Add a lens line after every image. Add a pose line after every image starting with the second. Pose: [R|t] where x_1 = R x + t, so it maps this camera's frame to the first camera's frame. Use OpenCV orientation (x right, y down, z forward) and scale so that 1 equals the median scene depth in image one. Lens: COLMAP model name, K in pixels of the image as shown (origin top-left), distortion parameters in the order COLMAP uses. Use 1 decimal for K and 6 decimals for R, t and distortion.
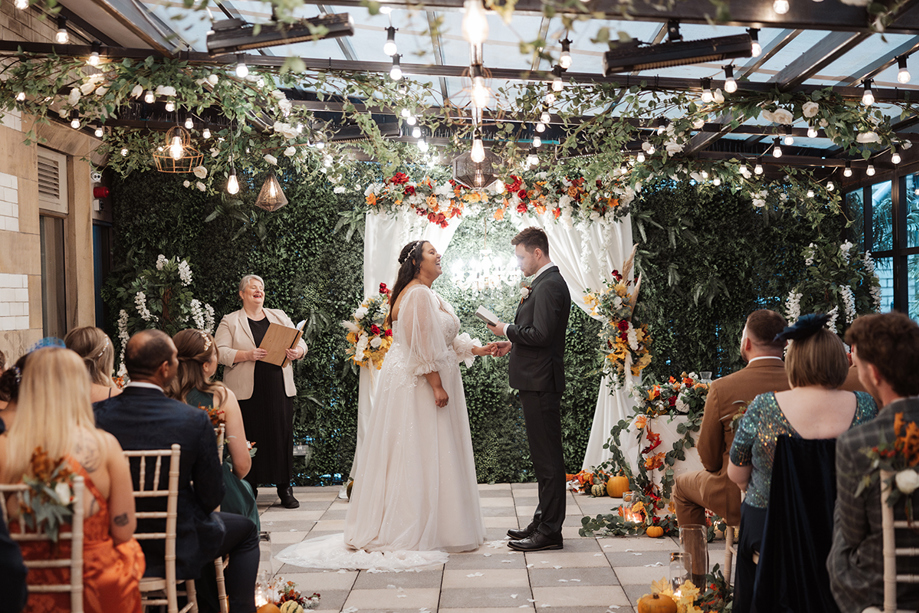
lens RADIAL K [[1608.6, 0, 459.1], [0, 1608.6, 307.3], [0, 0, 1]] dist [0.068862, 0.000000]
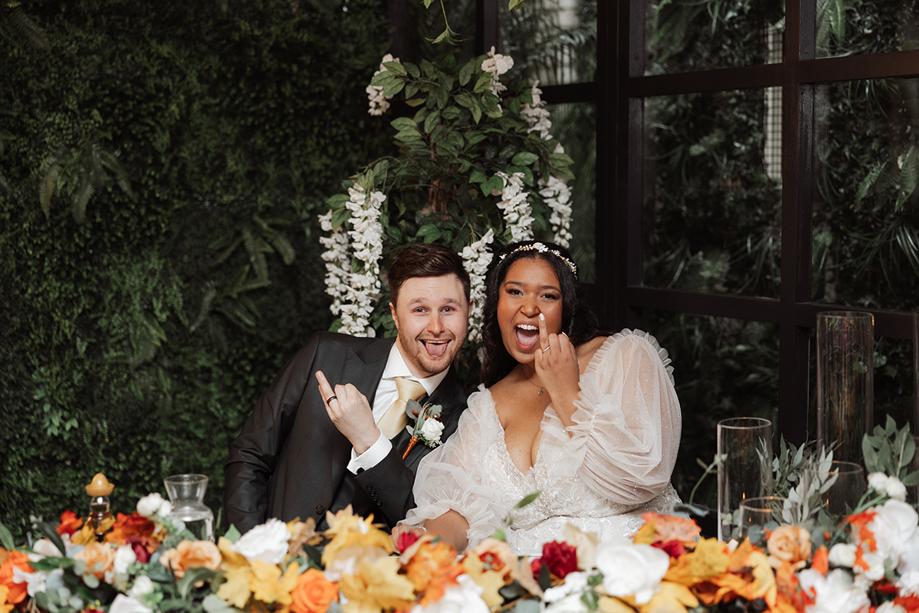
lens RADIAL K [[1608.6, 0, 458.9], [0, 1608.6, 308.5], [0, 0, 1]] dist [0.068862, 0.000000]
pose [[0.883610, -0.016666, 0.467927, 0.055809], [-0.016893, 0.997581, 0.067430, -0.006610], [-0.467919, -0.067487, 0.881191, 0.621300]]
